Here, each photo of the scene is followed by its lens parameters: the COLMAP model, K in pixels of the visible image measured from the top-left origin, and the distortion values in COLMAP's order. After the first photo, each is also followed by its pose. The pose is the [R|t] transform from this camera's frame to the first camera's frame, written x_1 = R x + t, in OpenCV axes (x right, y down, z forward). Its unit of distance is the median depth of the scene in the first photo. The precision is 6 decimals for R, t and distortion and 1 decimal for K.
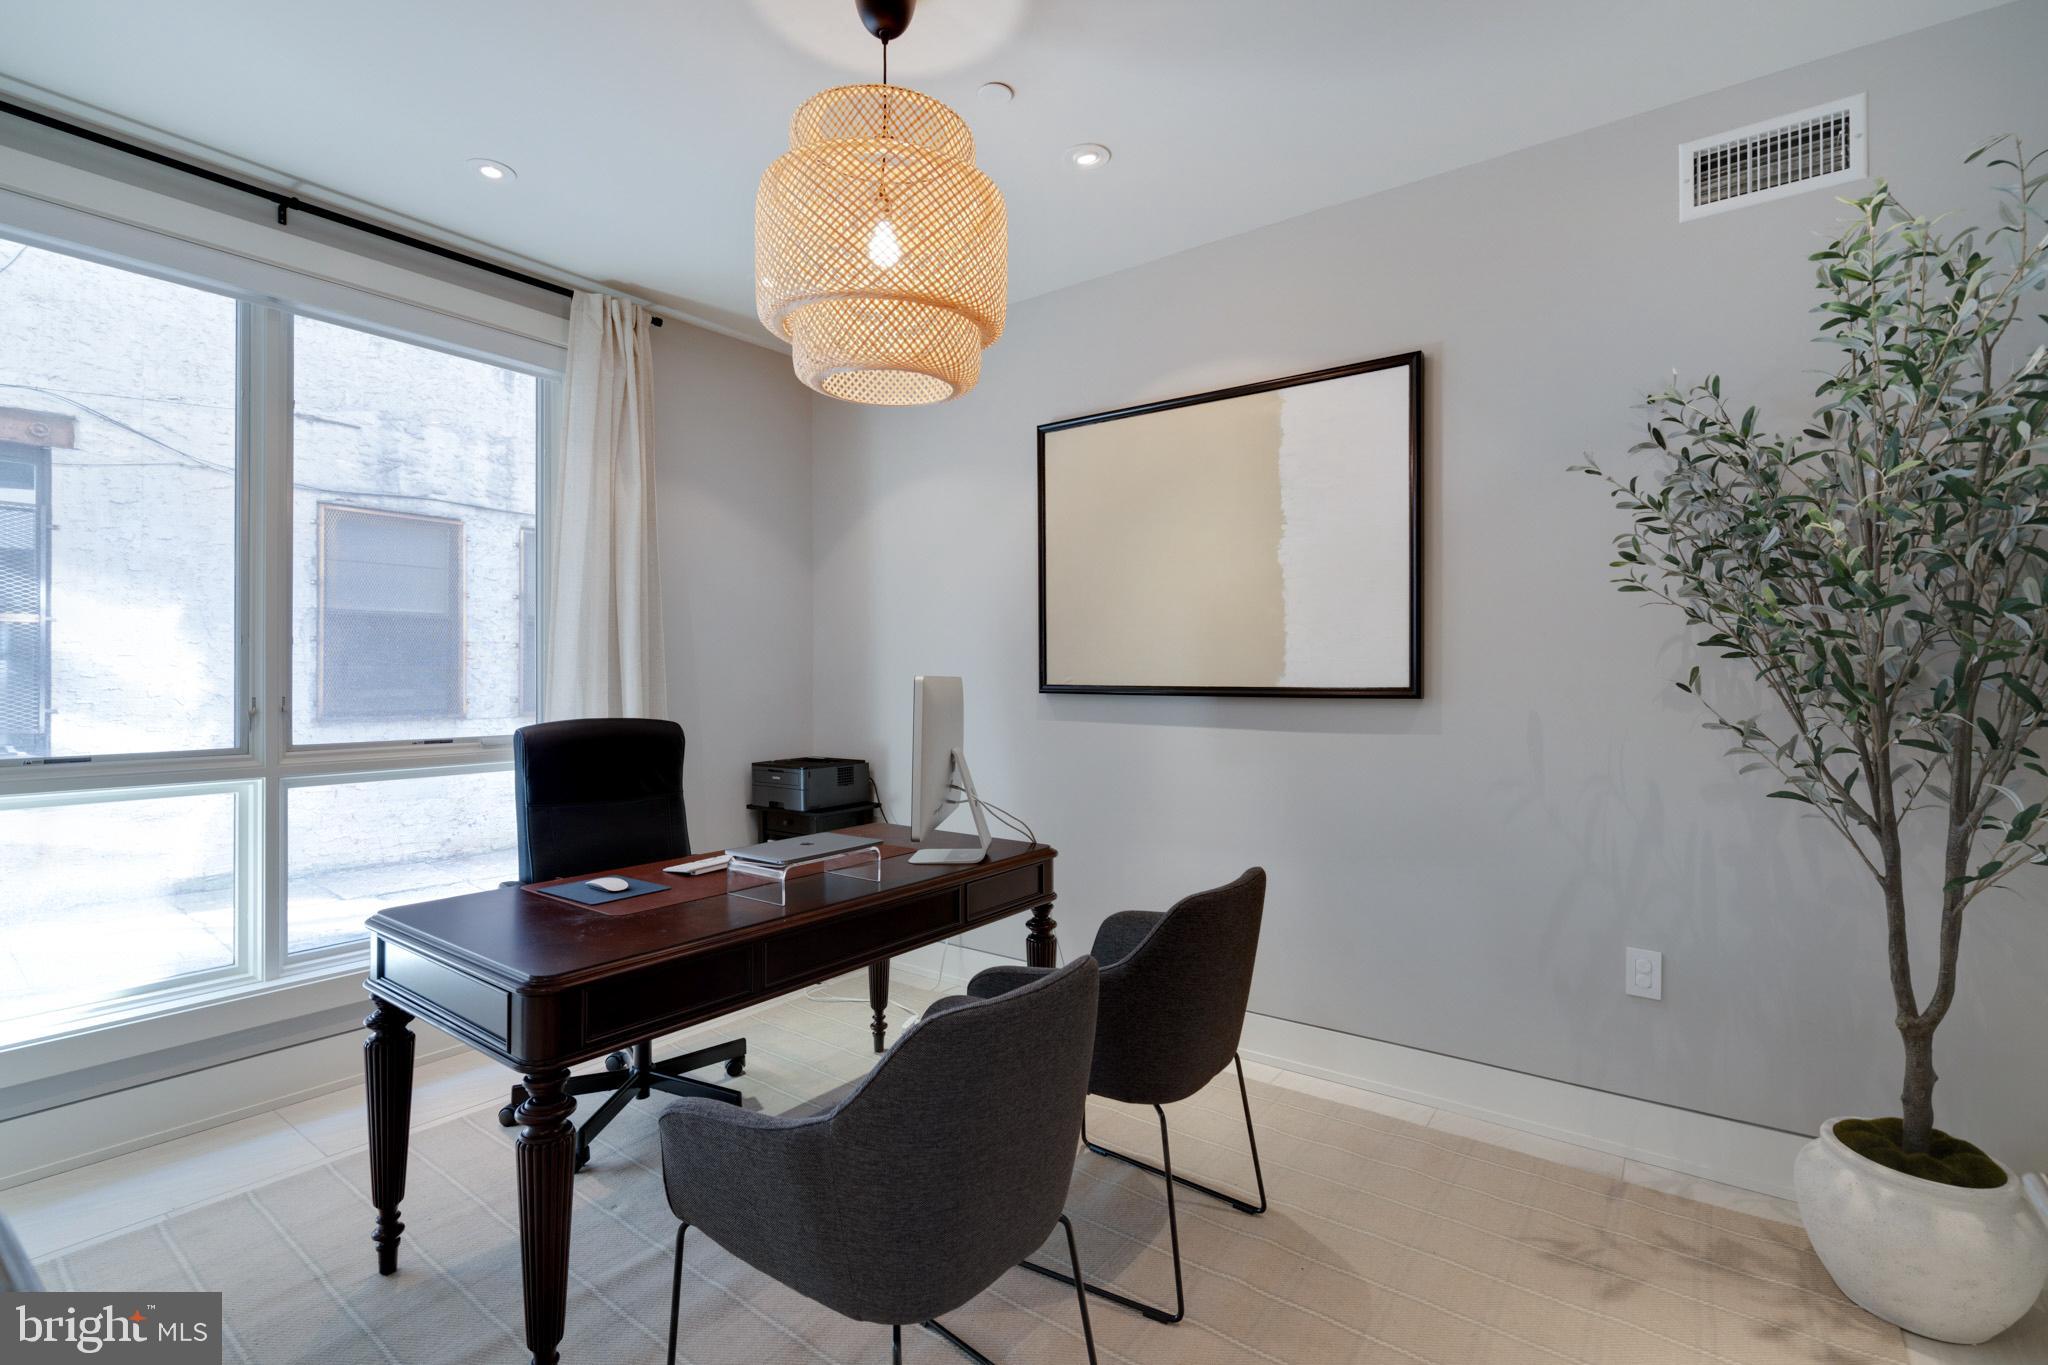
lens RADIAL K [[928.0, 0, 1030.0], [0, 928.0, 682.0], [0, 0, 1]] dist [-0.000632, 0.000049]
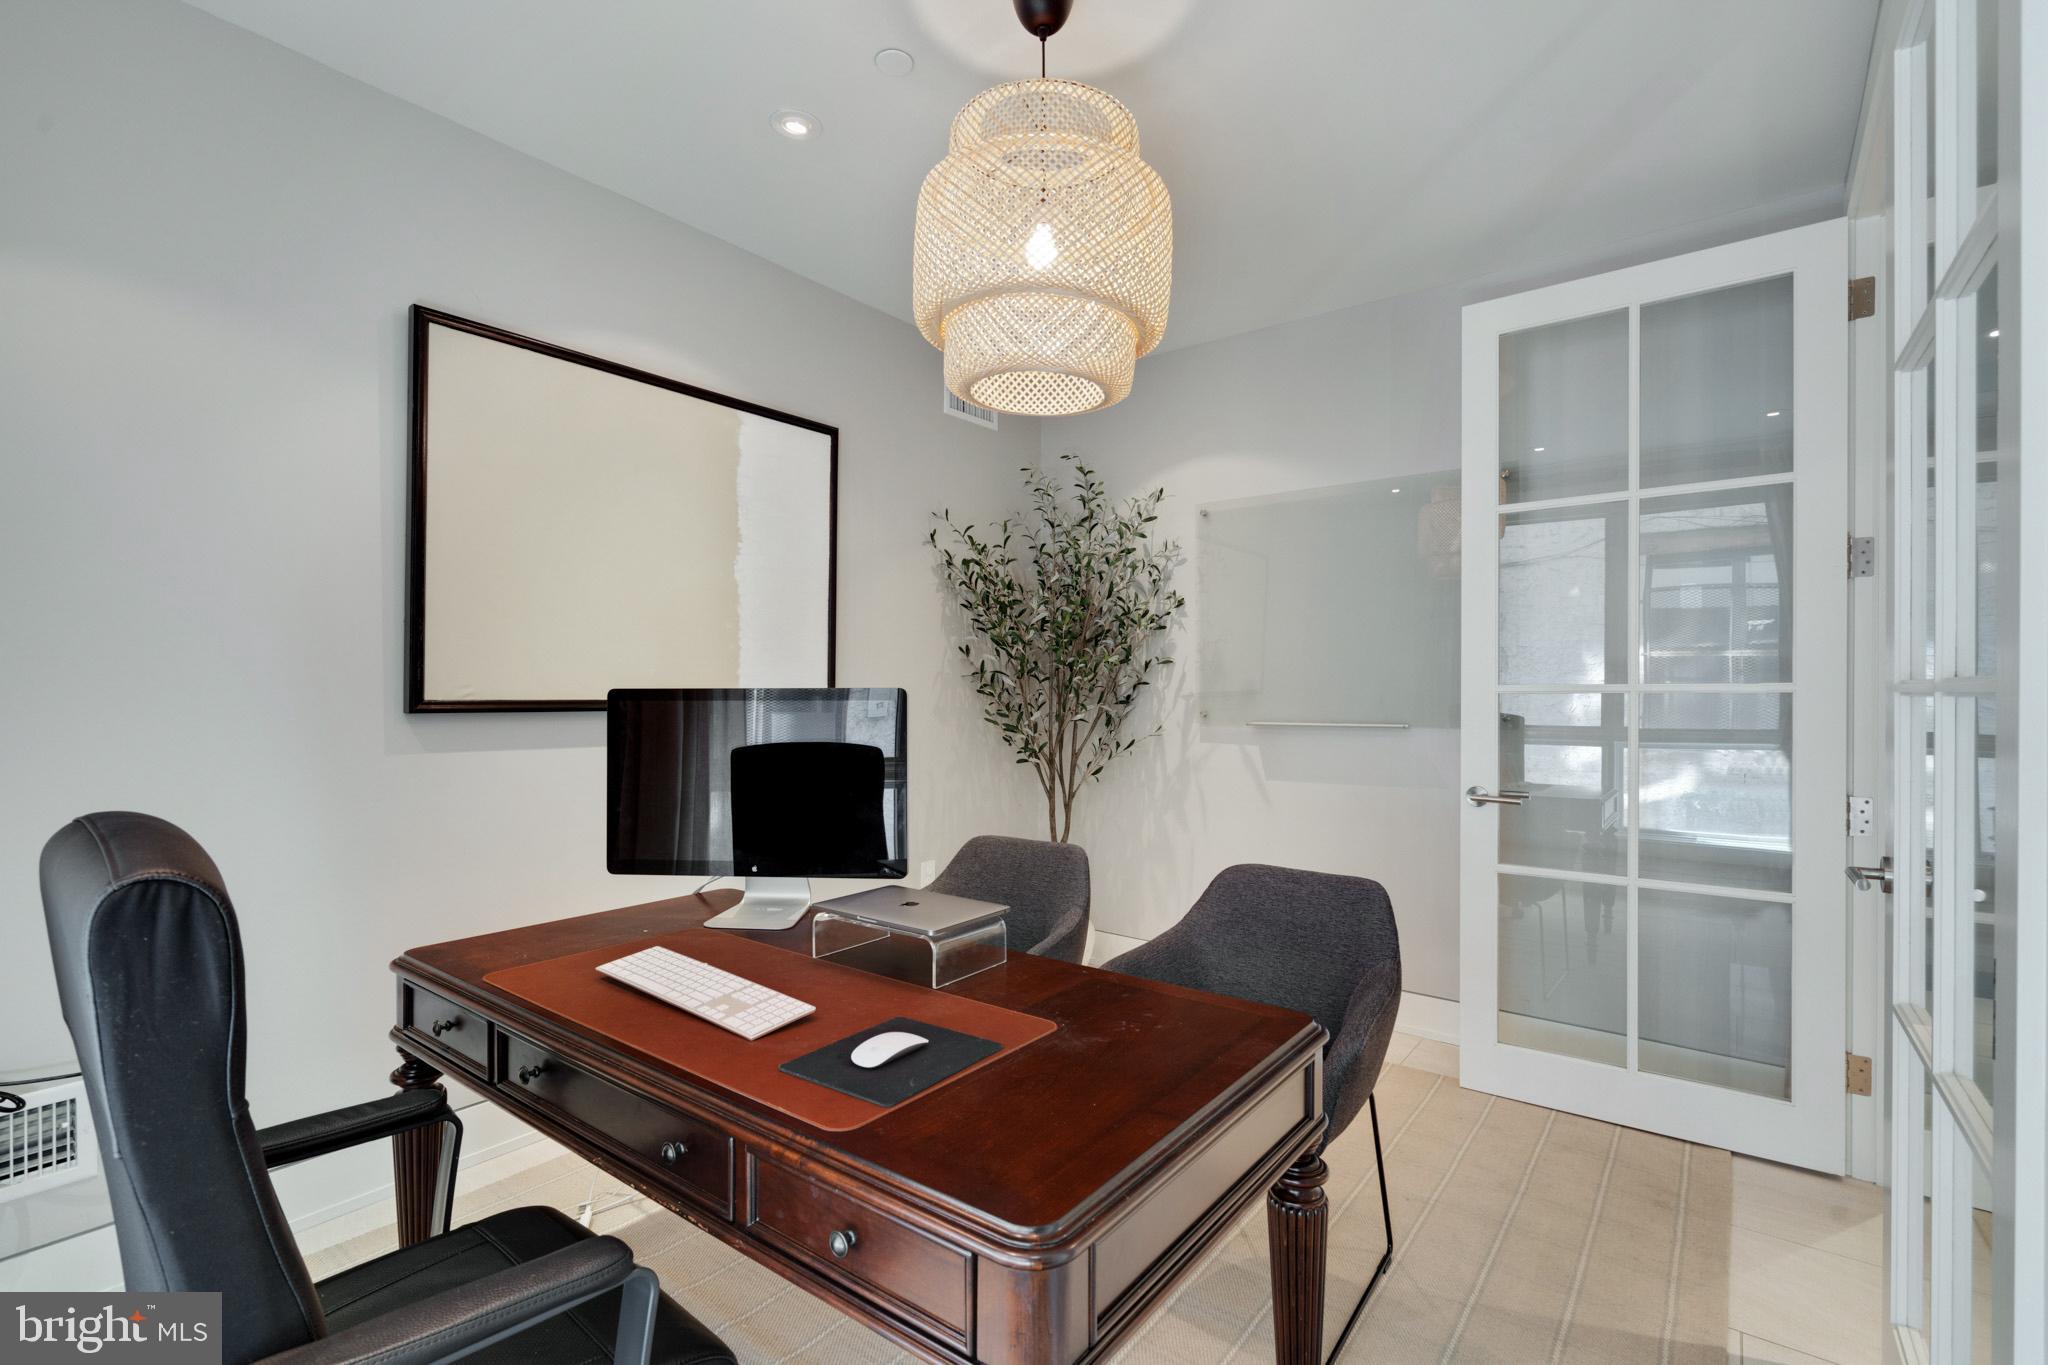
lens RADIAL K [[928.0, 0, 1030.0], [0, 928.0, 682.0], [0, 0, 1]] dist [-0.000632, 0.000049]
pose [[0.008412, 0.006338, 0.999945, -0.751108], [0.004245, 0.999971, -0.006374, -0.006299], [-0.999956, 0.004299, 0.008385, 0.667937]]
